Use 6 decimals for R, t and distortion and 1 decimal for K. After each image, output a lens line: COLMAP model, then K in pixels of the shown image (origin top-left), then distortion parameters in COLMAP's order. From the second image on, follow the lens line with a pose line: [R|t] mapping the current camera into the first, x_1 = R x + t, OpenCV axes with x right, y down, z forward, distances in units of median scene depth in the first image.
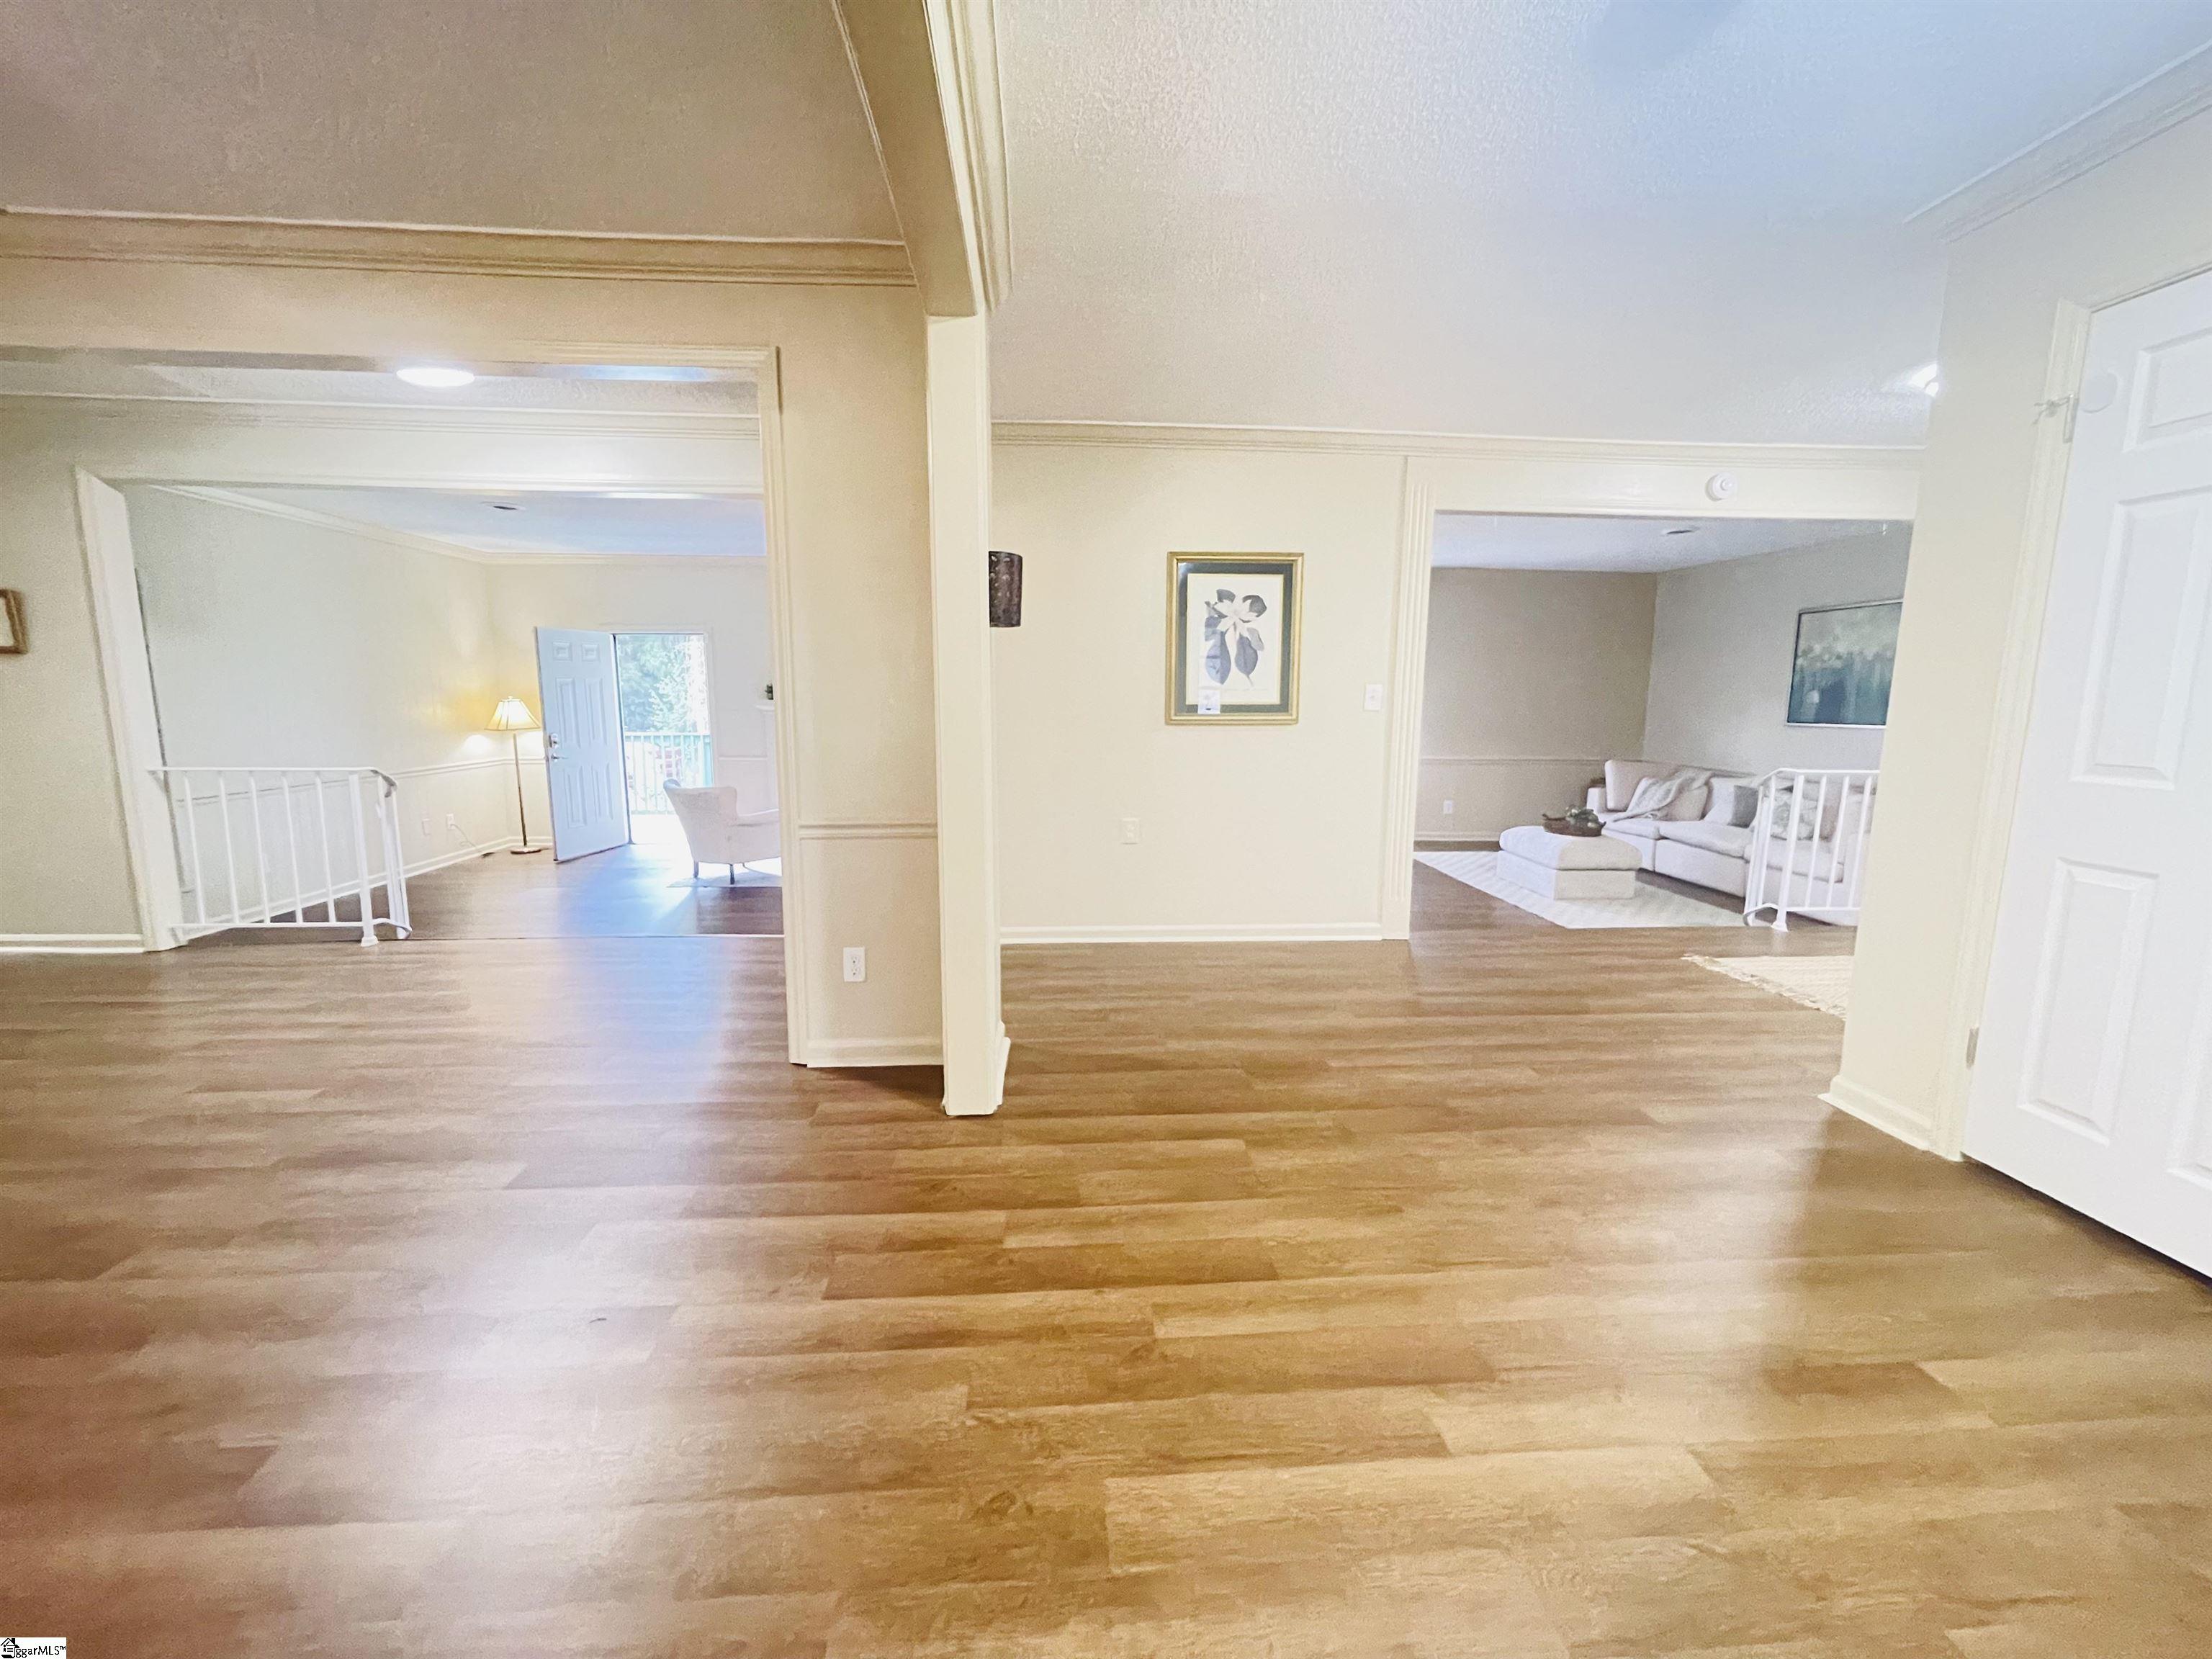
lens RADIAL K [[910.4, 0, 1101.1], [0, 910.4, 825.1], [0, 0, 1]] dist [0.003642, -0.000652]
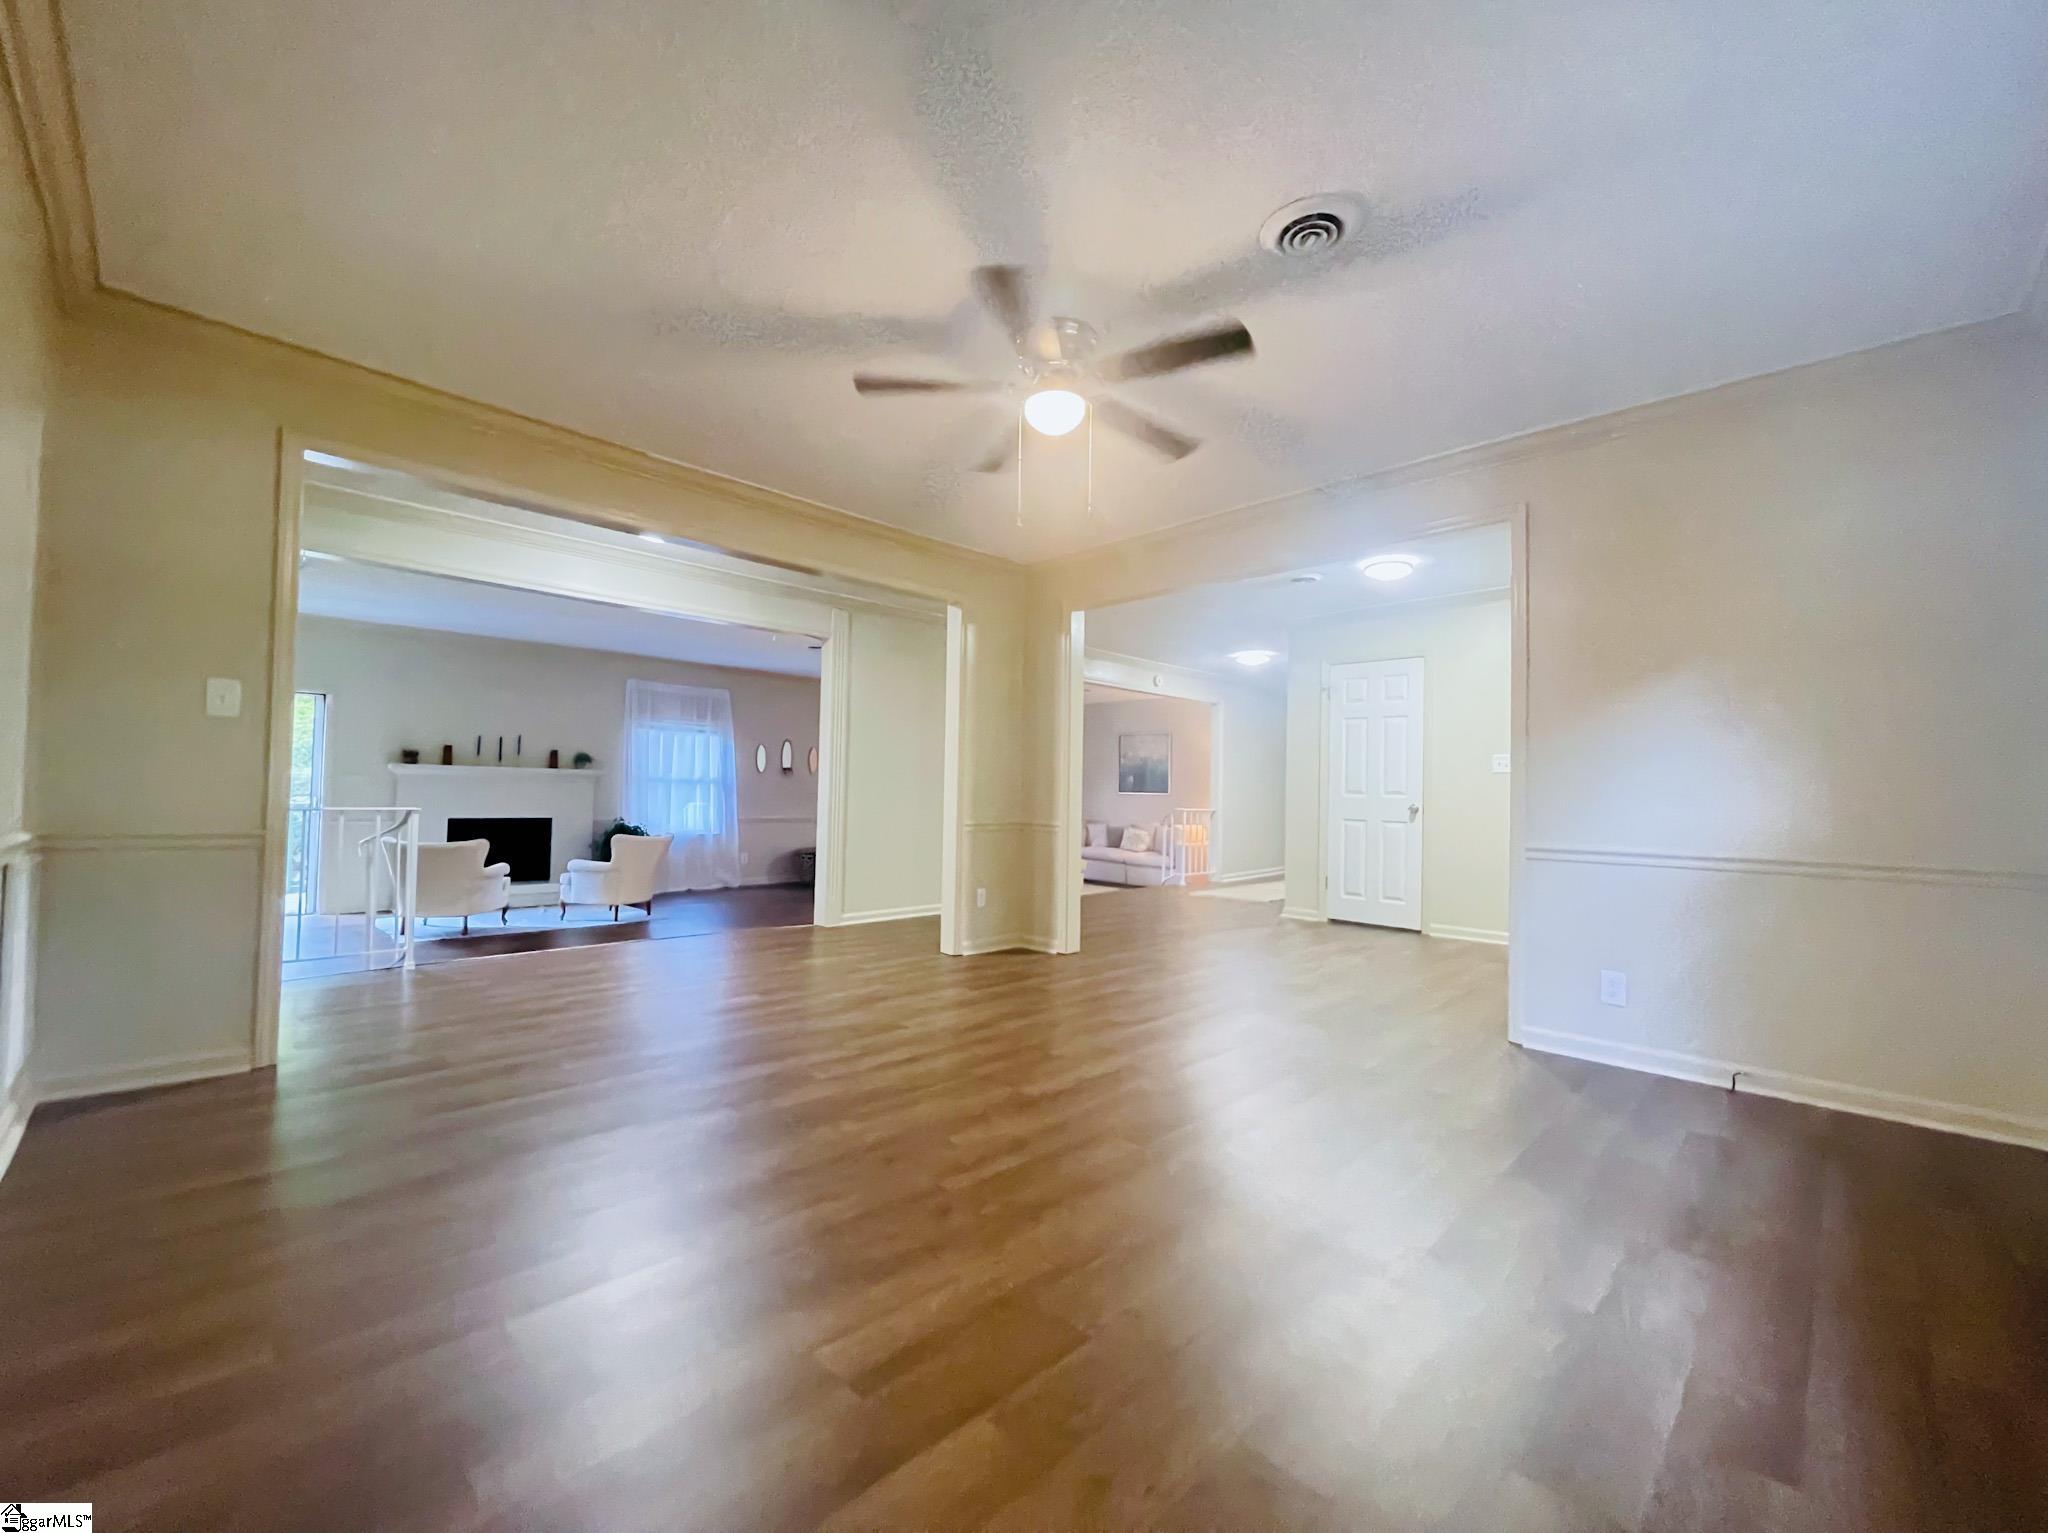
lens RADIAL K [[842.9, 0, 1019.4], [0, 842.9, 762.4], [0, 0, 1]] dist [0.003642, -0.000652]
pose [[0.753814, 0.031824, 0.656317, -0.584713], [0.076462, 0.987793, -0.135718, 0.049893], [-0.652624, 0.152490, 0.742178, -0.175240]]
